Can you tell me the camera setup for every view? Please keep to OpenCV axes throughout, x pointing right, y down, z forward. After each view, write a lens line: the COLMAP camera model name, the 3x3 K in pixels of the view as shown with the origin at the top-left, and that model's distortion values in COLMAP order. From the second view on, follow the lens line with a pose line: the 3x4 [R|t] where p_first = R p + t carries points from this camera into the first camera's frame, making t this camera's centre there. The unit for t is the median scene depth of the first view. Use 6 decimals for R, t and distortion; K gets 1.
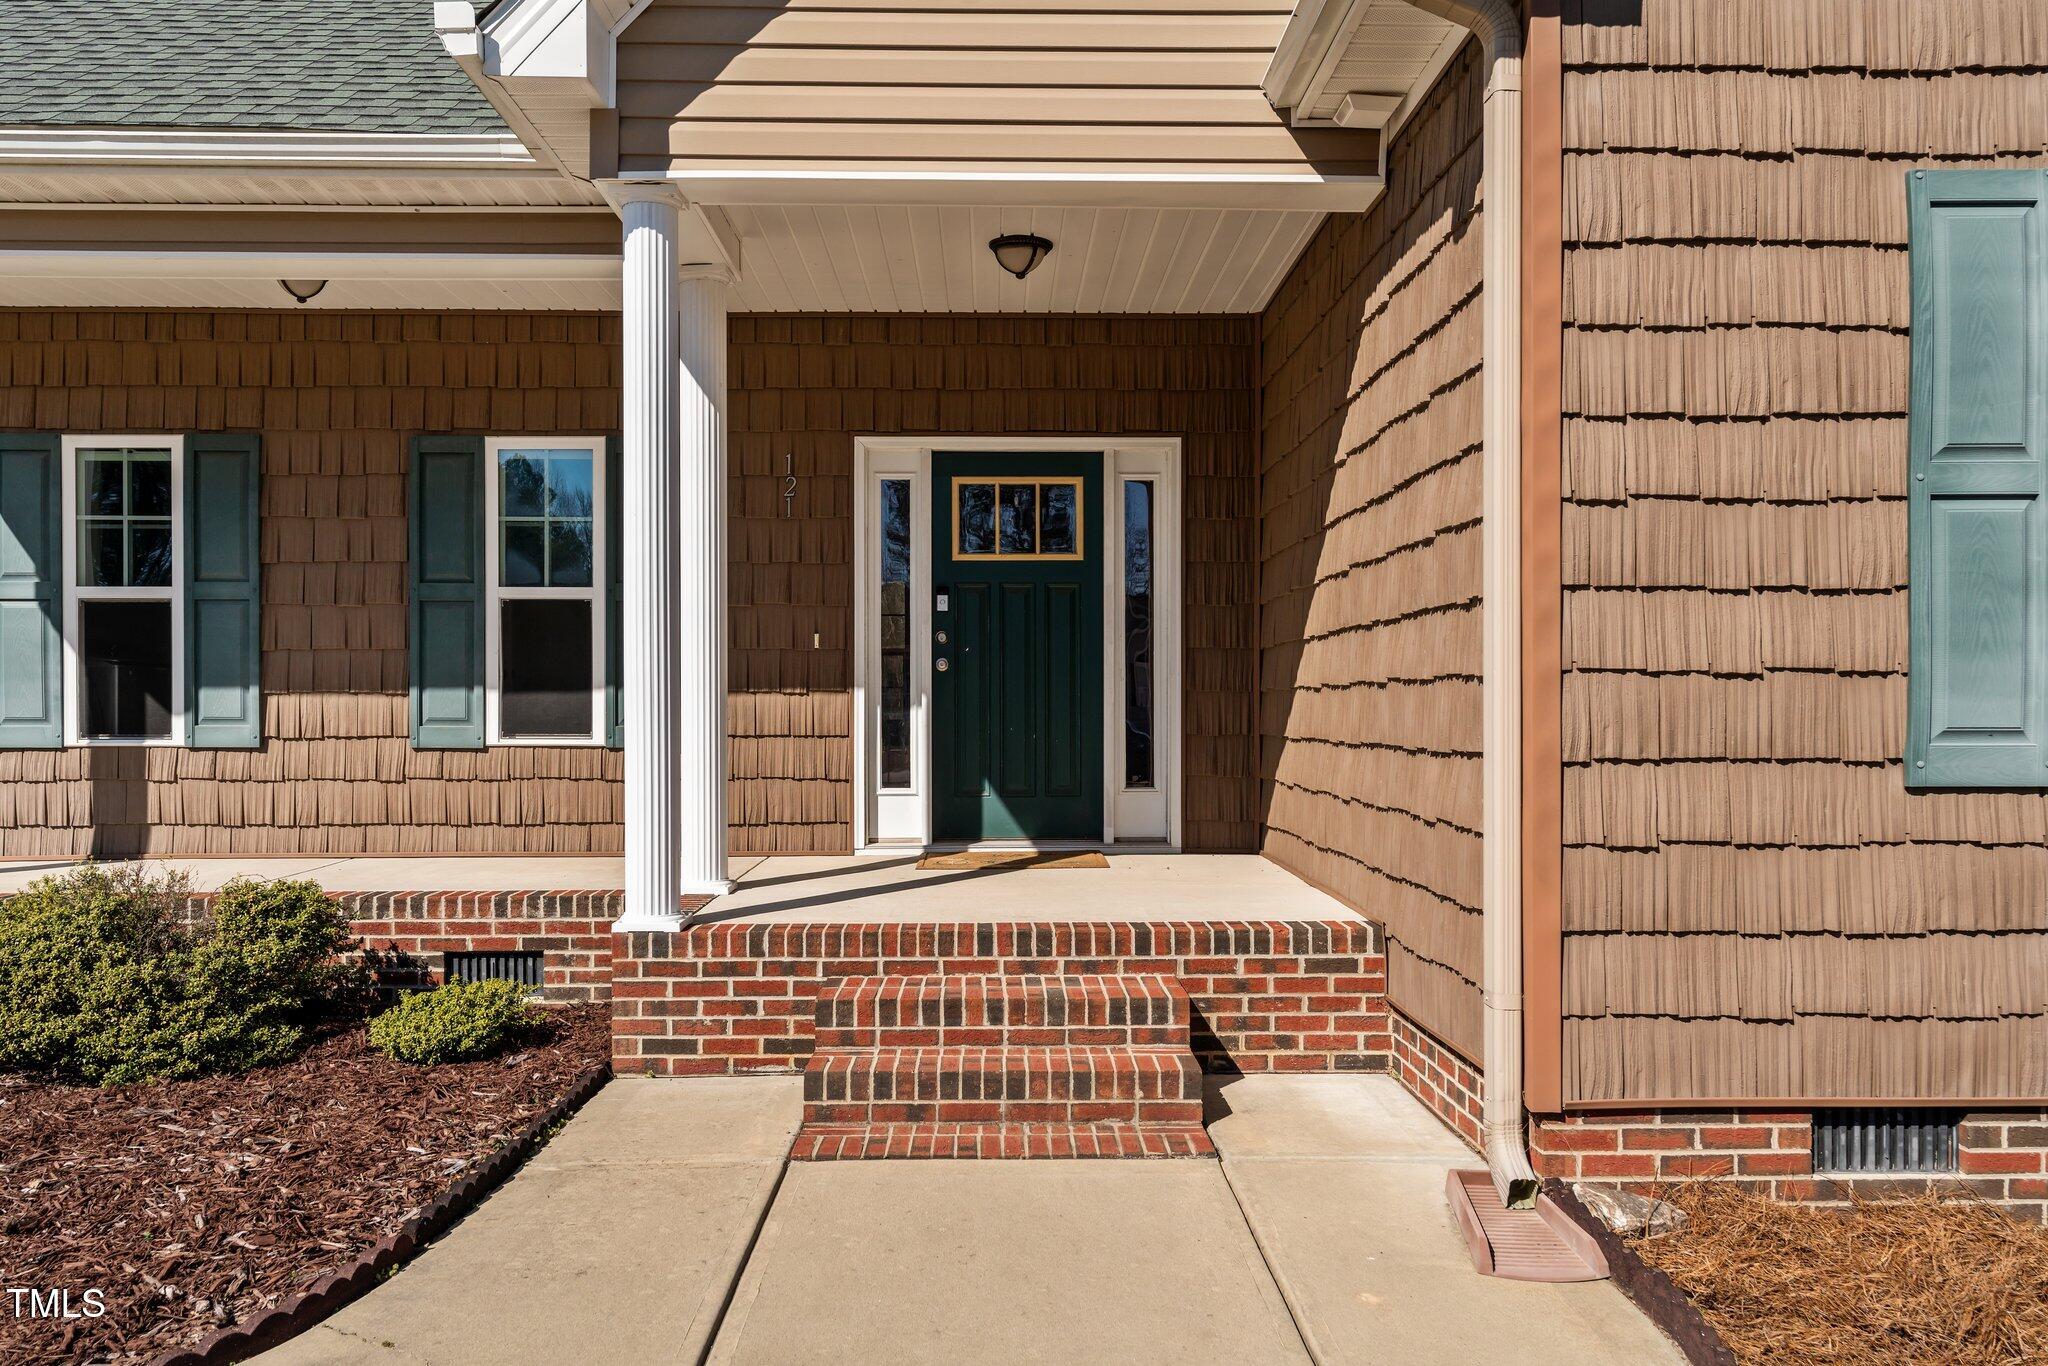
lens RADIAL K [[1542.7, 0, 1030.2], [0, 1542.7, 710.5], [0, 0, 1]] dist [-0.006698, 0.000734]
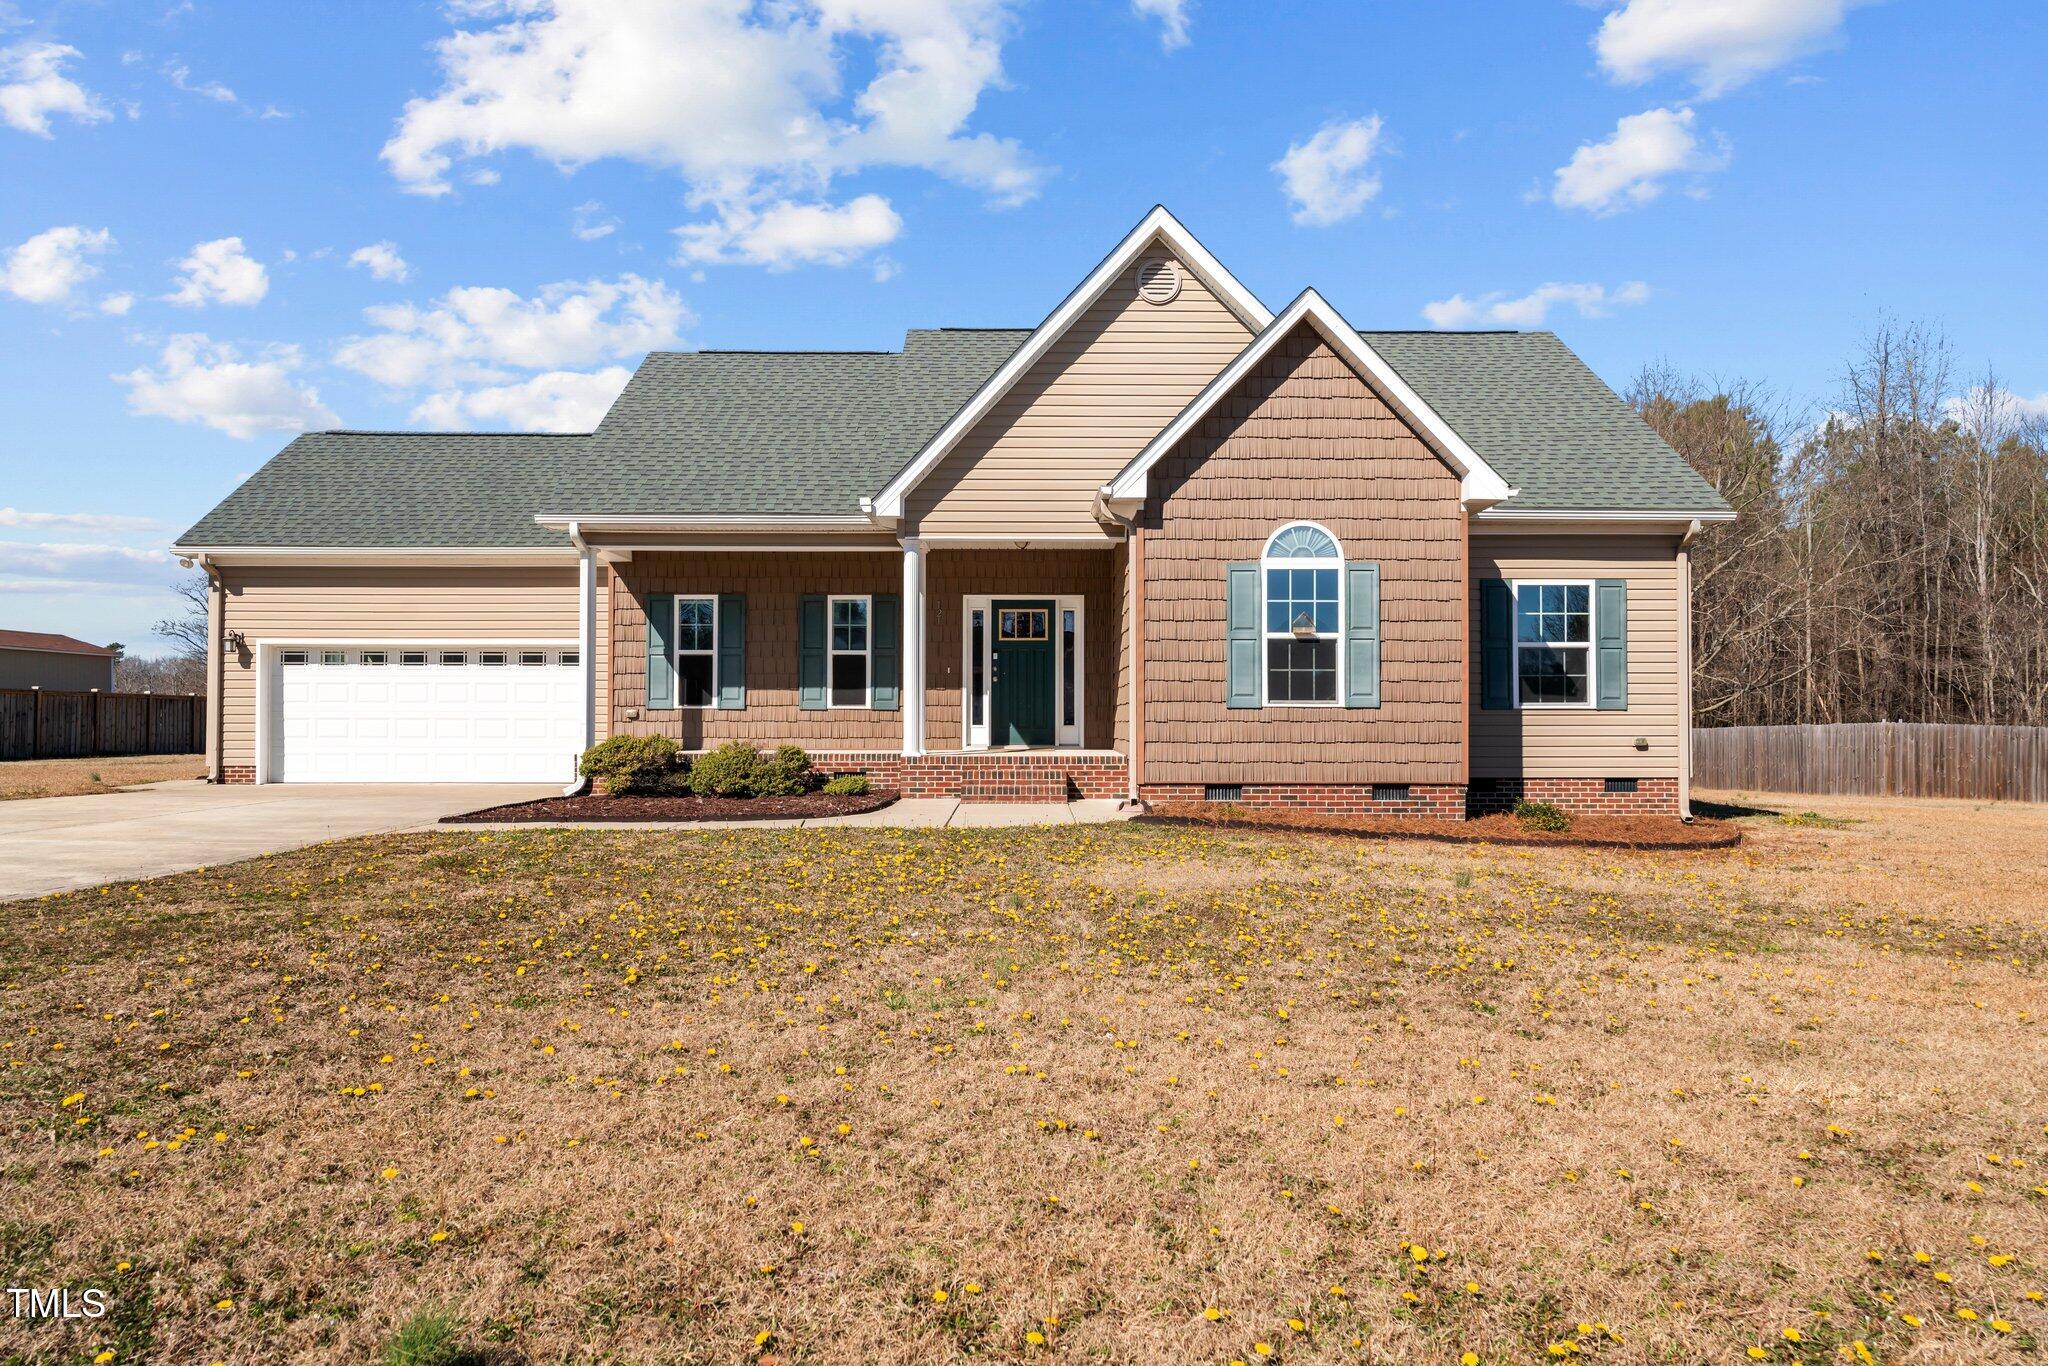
lens RADIAL K [[1379.8, 0, 1034.9], [0, 1379.8, 676.1], [0, 0, 1]] dist [-0.003859, -0.000093]
pose [[0.999848, 0.001525, -0.017343, 0.055042], [-0.002115, 0.999417, -0.034066, 0.047677], [0.017281, 0.034097, 0.999269, -1.428512]]
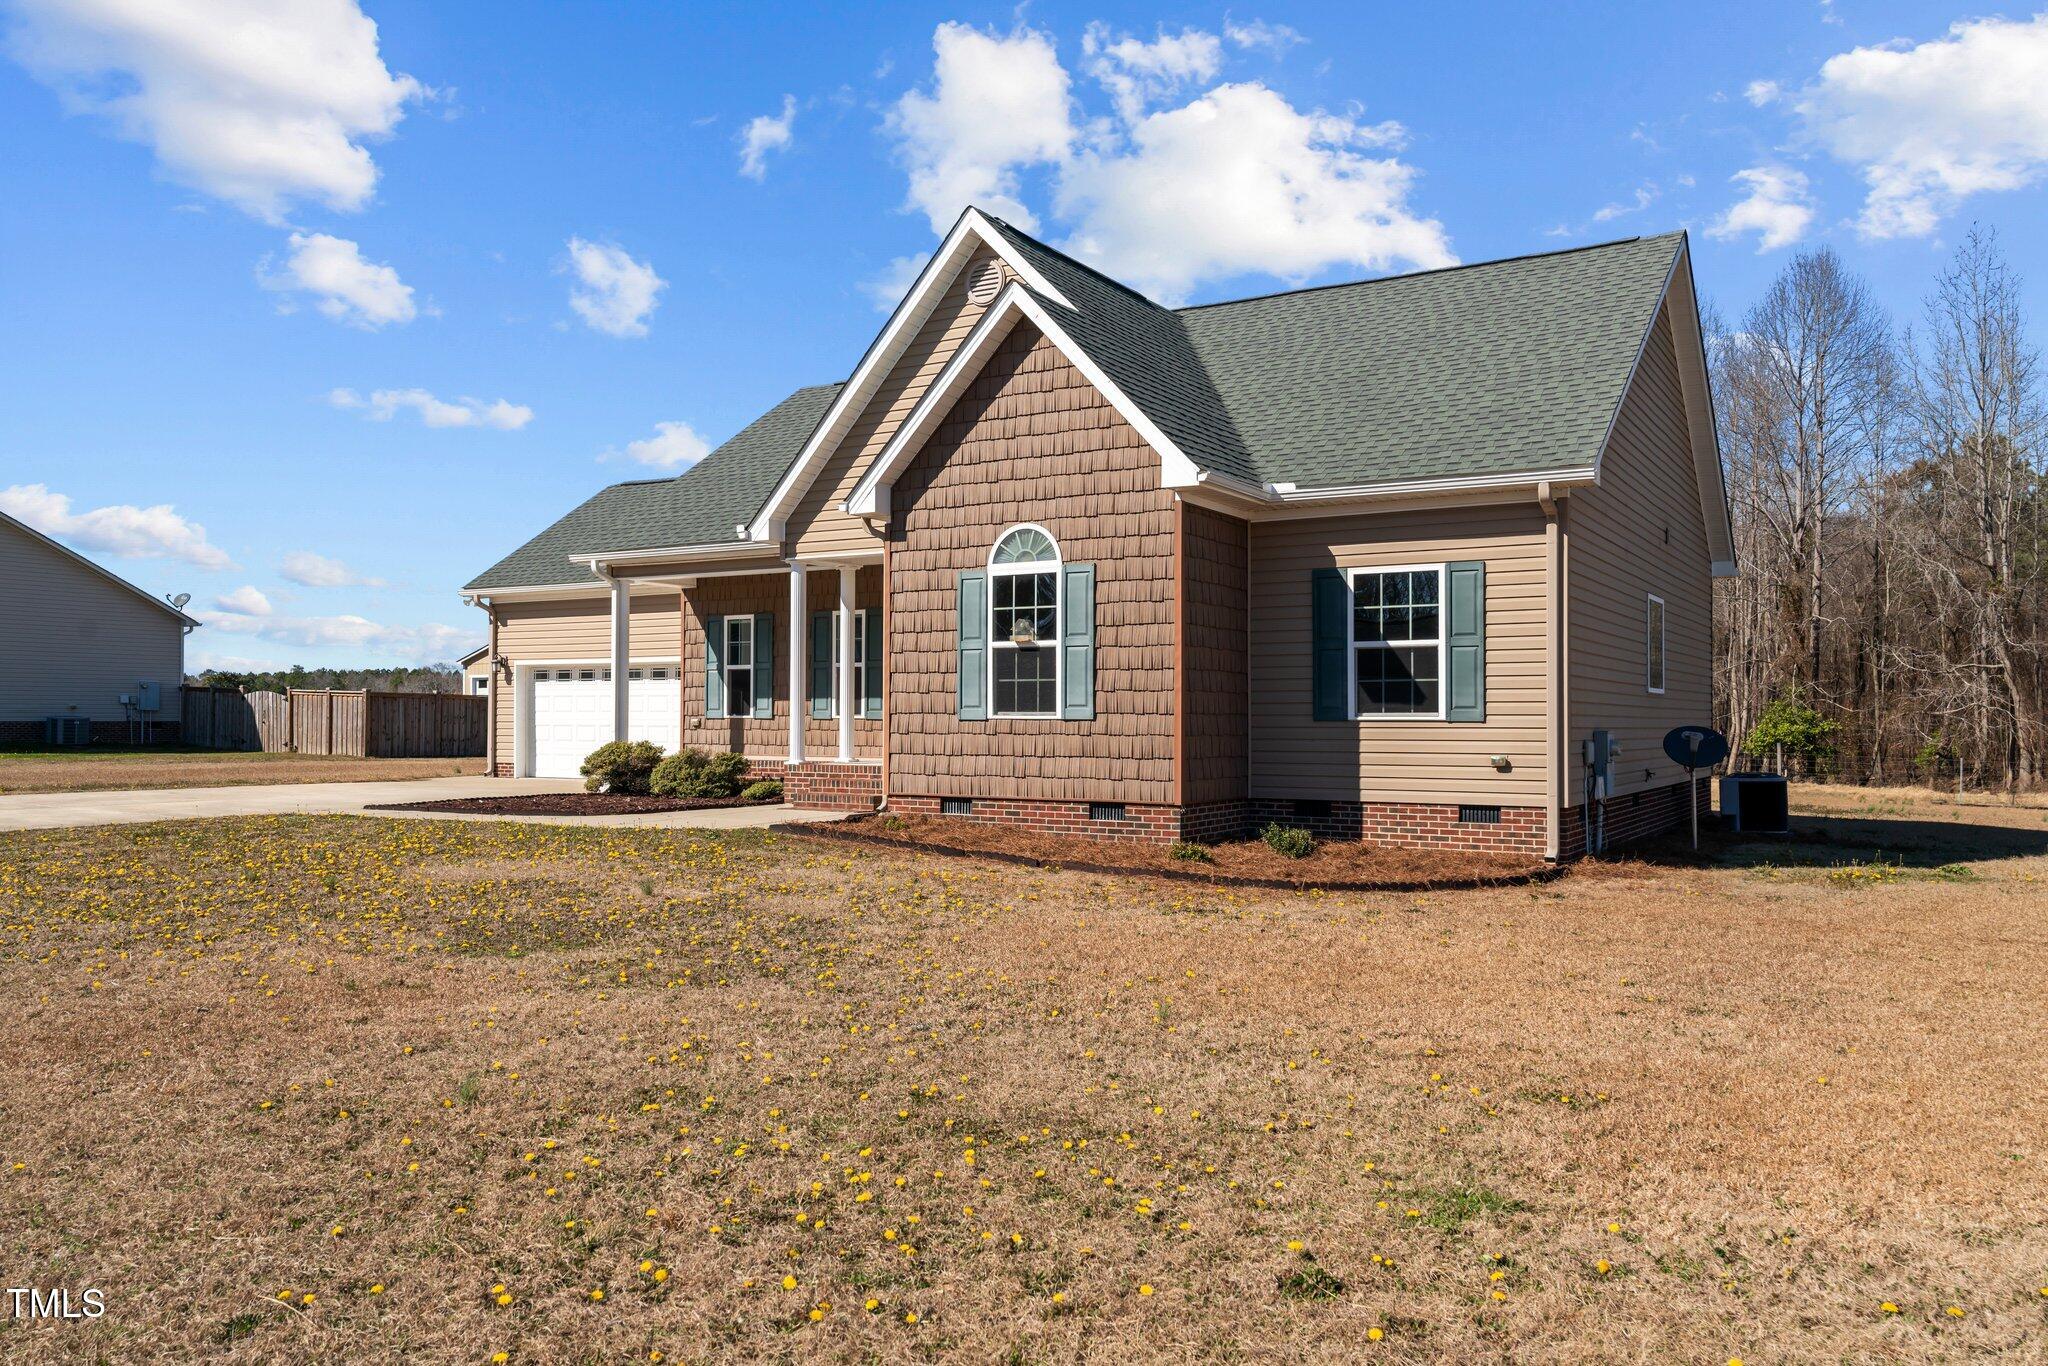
lens RADIAL K [[1534.9, 0, 1021.7], [0, 1534.9, 677.0], [0, 0, 1]] dist [-0.010867, -0.000184]
pose [[0.836387, -0.011746, -0.548013, 1.518304], [-0.005135, 0.999559, -0.029262, 0.028215], [0.548115, 0.027288, 0.835958, -1.205072]]
